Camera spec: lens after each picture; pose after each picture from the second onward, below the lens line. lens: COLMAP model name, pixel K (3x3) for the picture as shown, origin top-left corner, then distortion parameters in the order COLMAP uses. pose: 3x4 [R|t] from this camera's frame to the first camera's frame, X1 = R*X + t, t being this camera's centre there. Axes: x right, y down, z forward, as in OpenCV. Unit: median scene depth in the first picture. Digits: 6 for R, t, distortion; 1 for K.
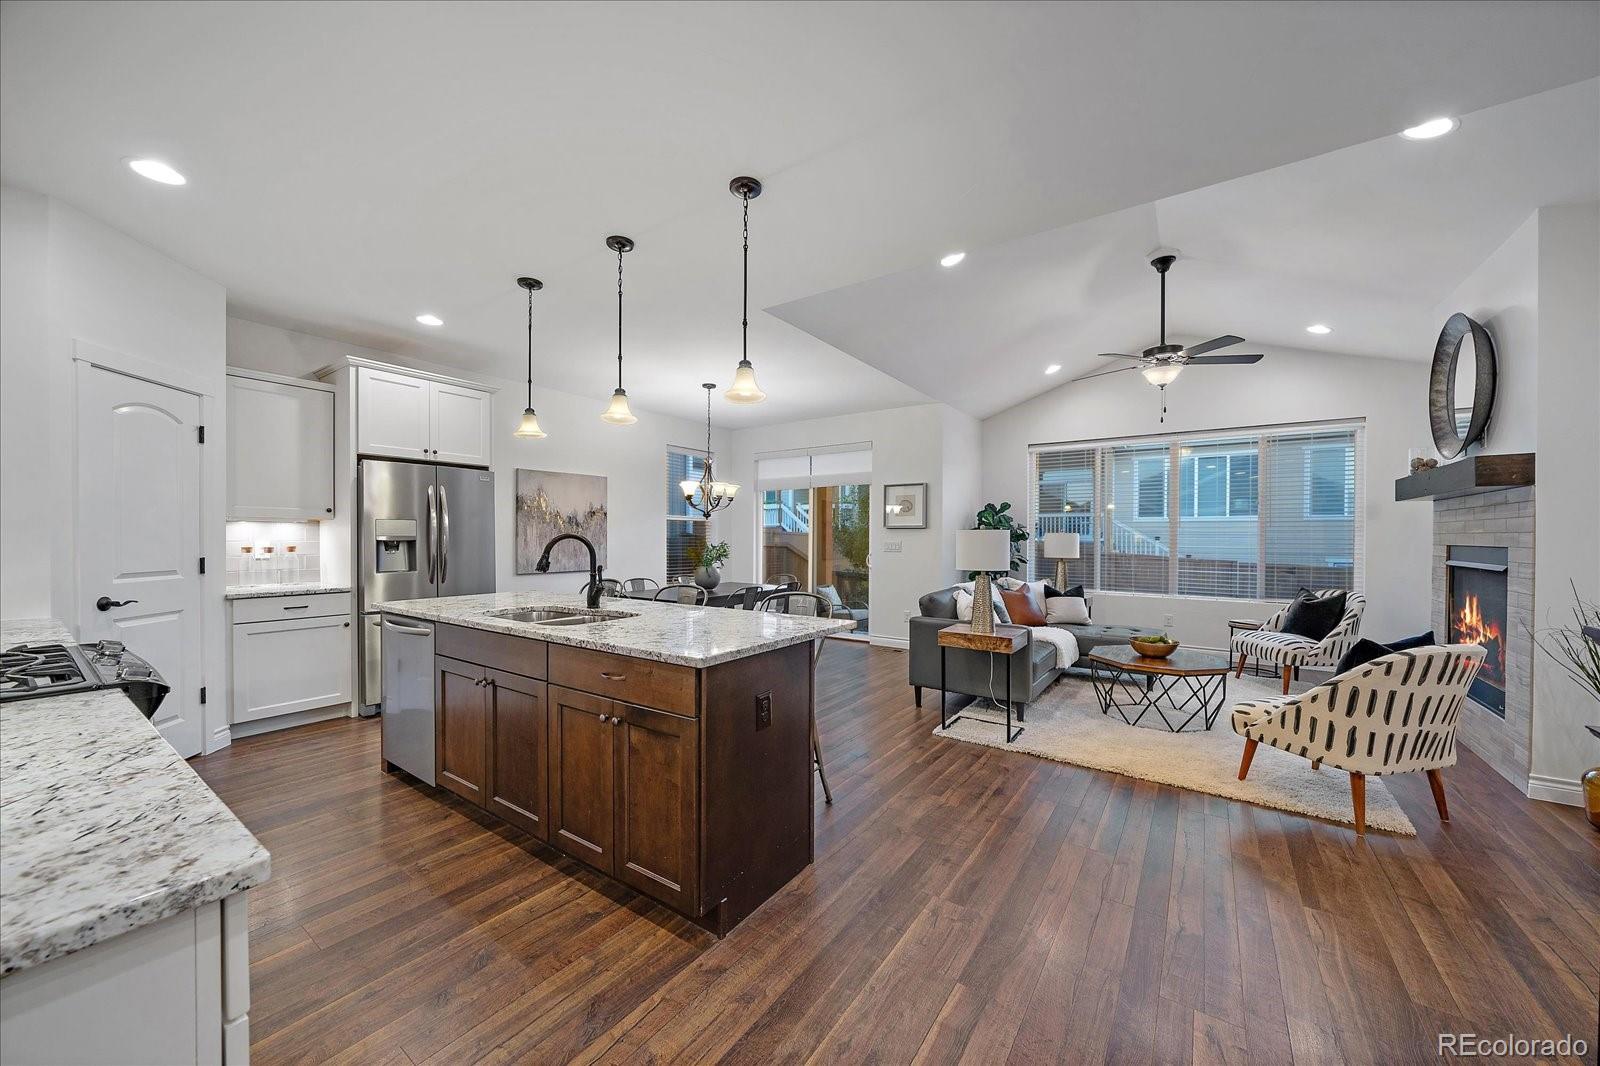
lens RADIAL K [[580.0, 0, 793.3], [0, 580.0, 541.8], [0, 0, 1]] dist [-0.006182, -0.000081]
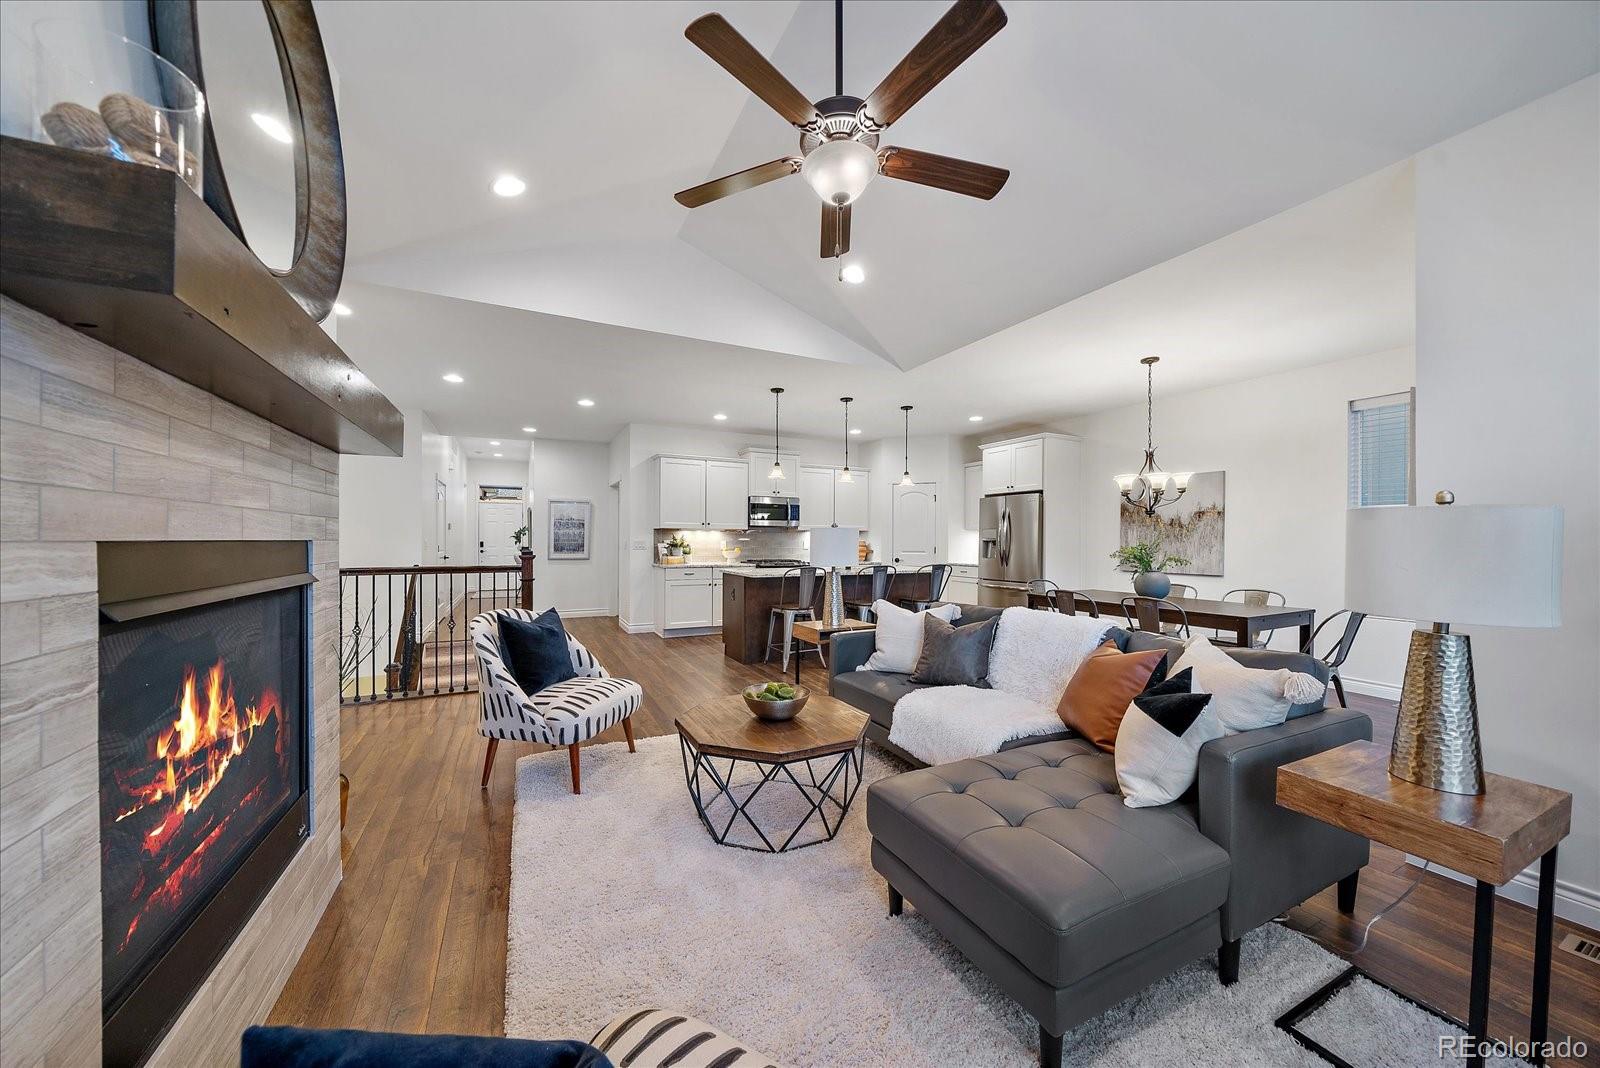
lens RADIAL K [[551.2, 0, 789.5], [0, 551.2, 539.4], [0, 0, 1]] dist [-0.009572, -0.000032]
pose [[-0.475946, -0.005625, -0.879457, 1.160648], [-0.013942, 0.999902, 0.001150, 0.000389], [0.879364, 0.012809, -0.475978, 1.309312]]
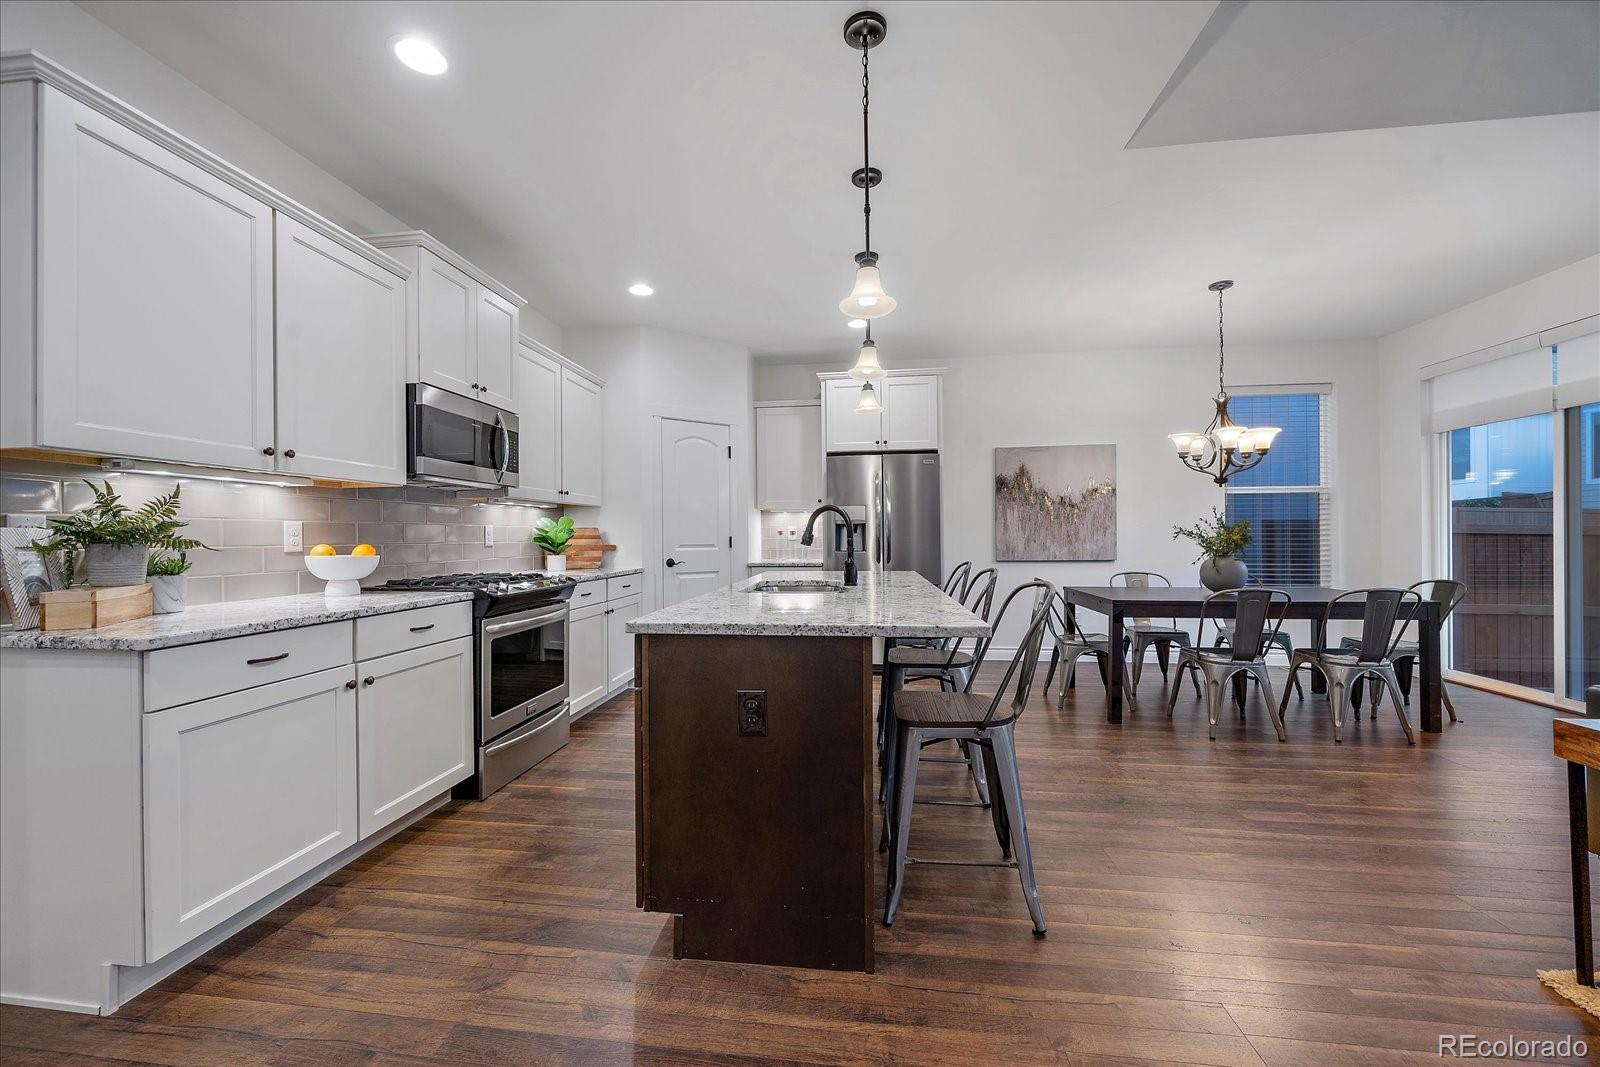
lens RADIAL K [[619.7, 0, 788.4], [0, 619.7, 534.8], [0, 0, 1]] dist [-0.001906, -0.000062]
pose [[0.465144, -0.008519, -0.885194, 0.353931], [0.001654, 0.999960, -0.008754, 0.030762], [0.885233, 0.002608, 0.465140, 0.330272]]
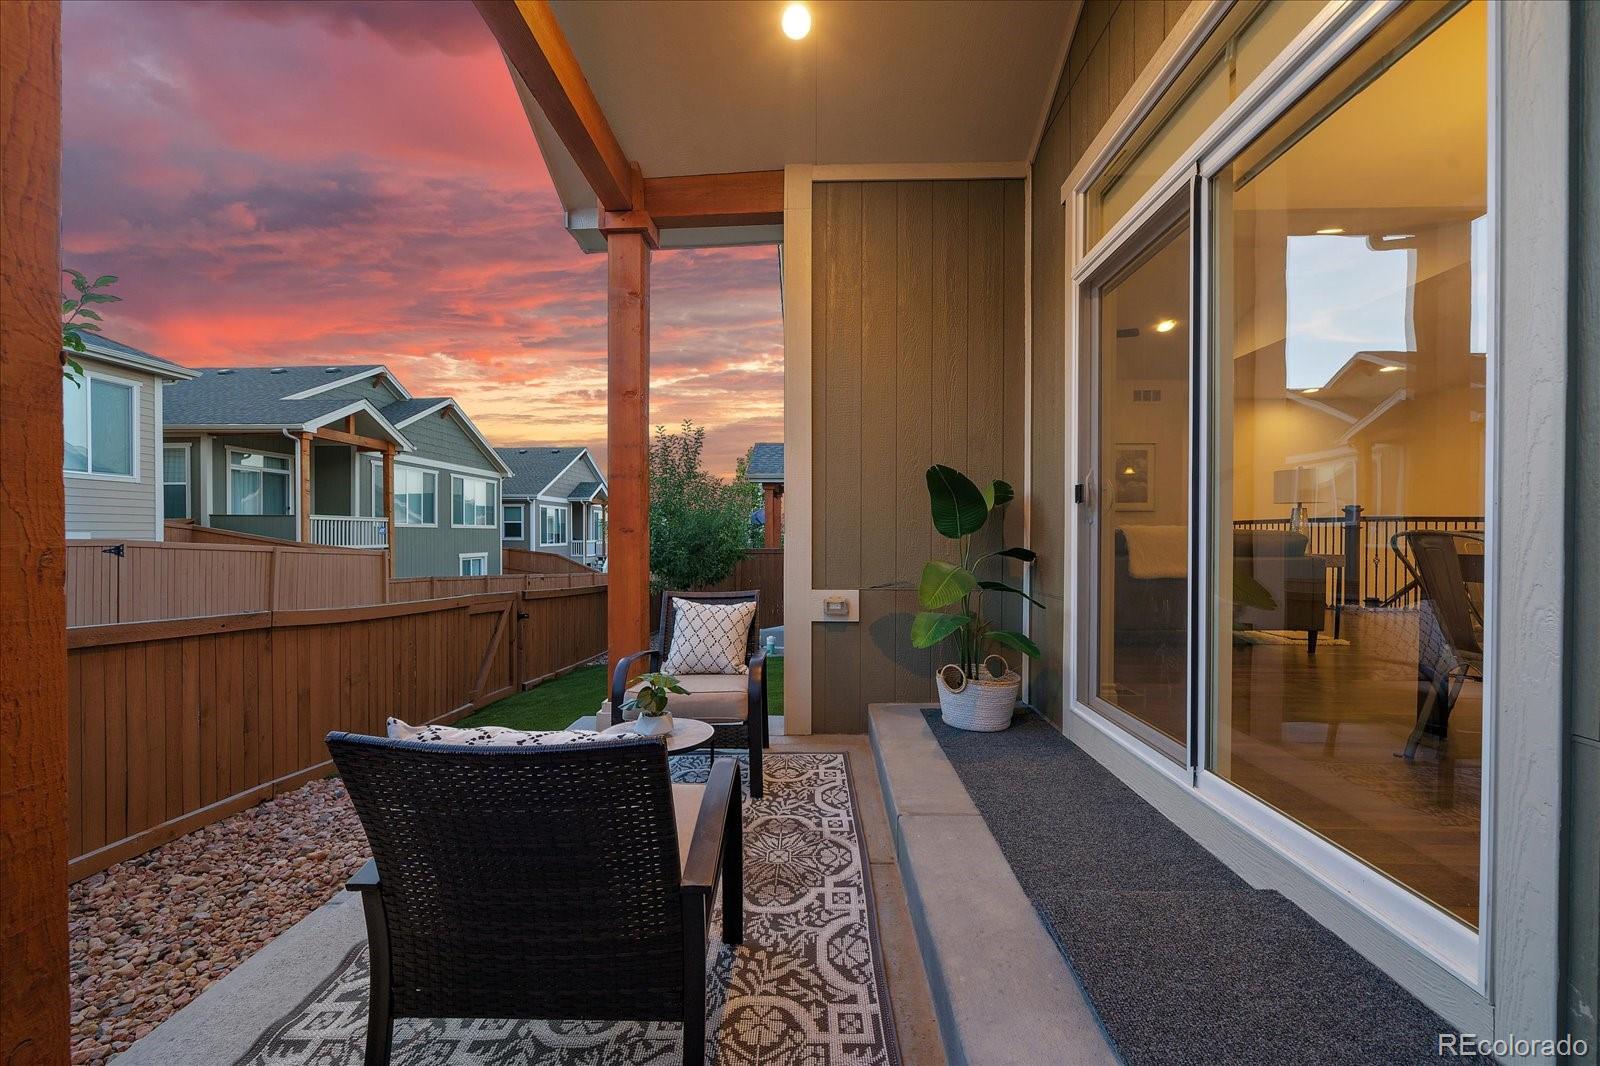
lens RADIAL K [[619.7, 0, 788.4], [0, 619.7, 534.3], [0, 0, 1]] dist [-0.001906, -0.000062]
pose [[-0.542331, -0.008822, 0.840119, -0.178607], [0.002711, 0.999921, 0.012250, 0.086945], [-0.840161, 0.008921, -0.542264, 2.443228]]
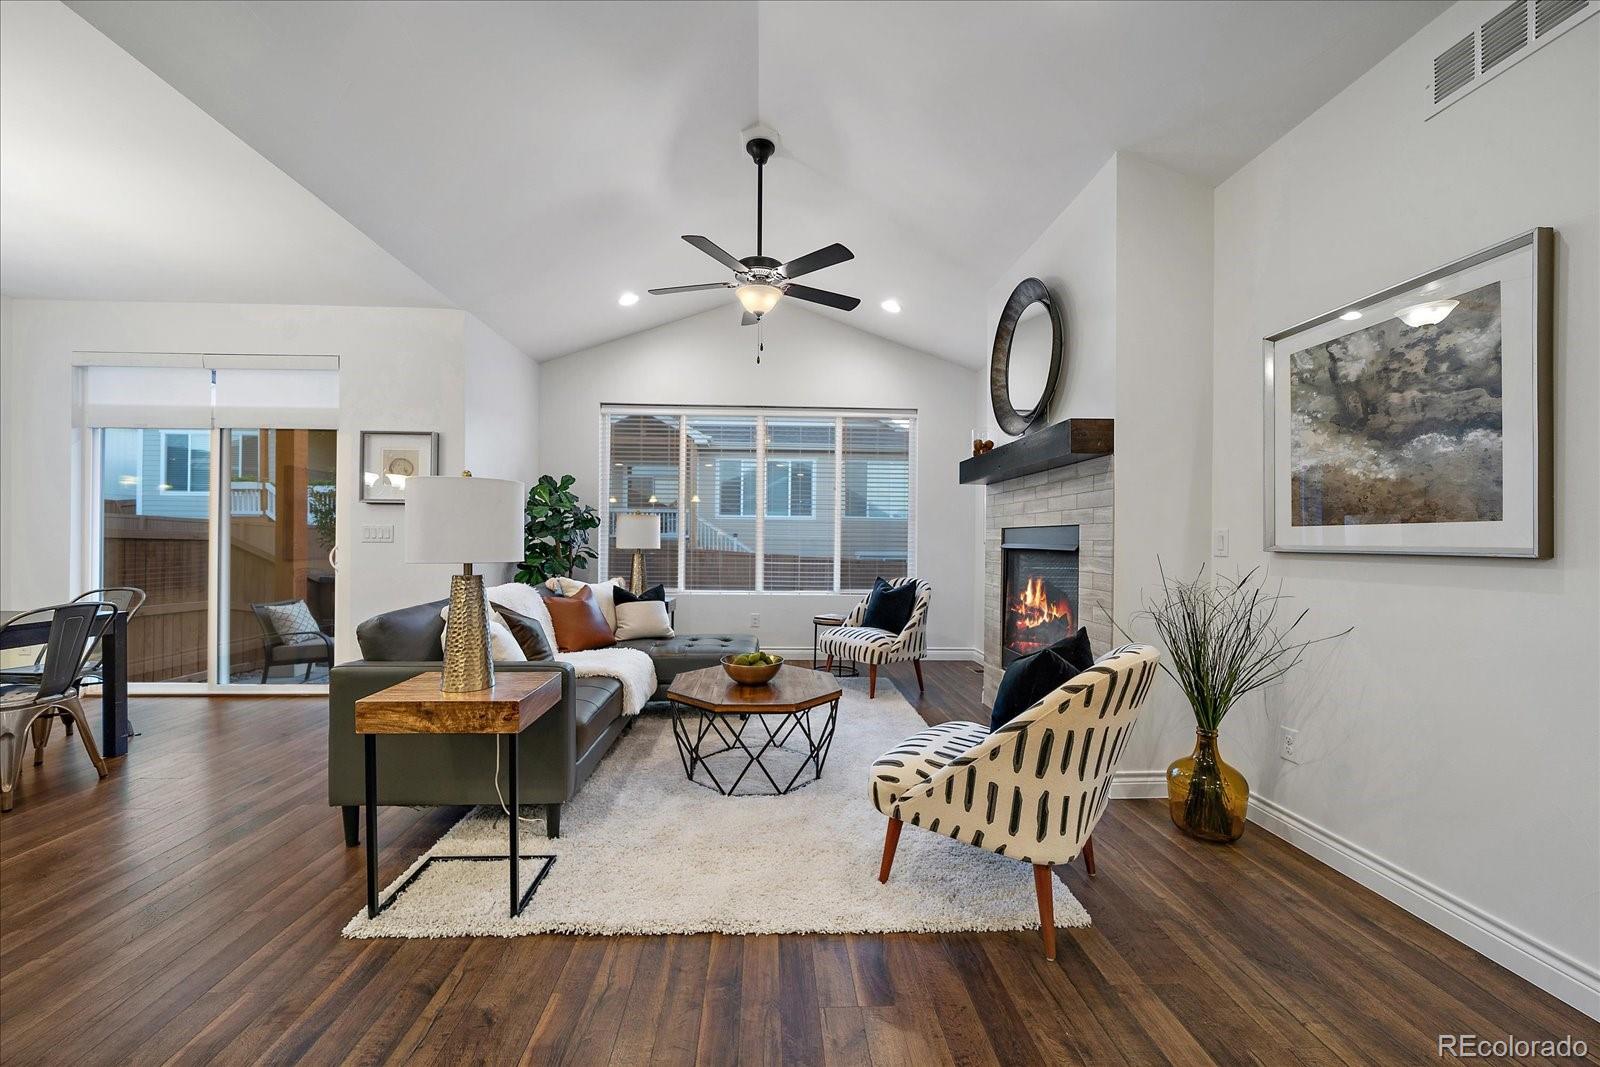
lens RADIAL K [[595.8, 0, 791.6], [0, 595.8, 539.2], [0, 0, 1]] dist [-0.006251, 0.000078]
pose [[0.787683, 0.002744, 0.616074, 0.217463], [0.000695, 0.999985, -0.005343, 0.029115], [-0.616080, 0.004637, 0.787670, 0.405806]]
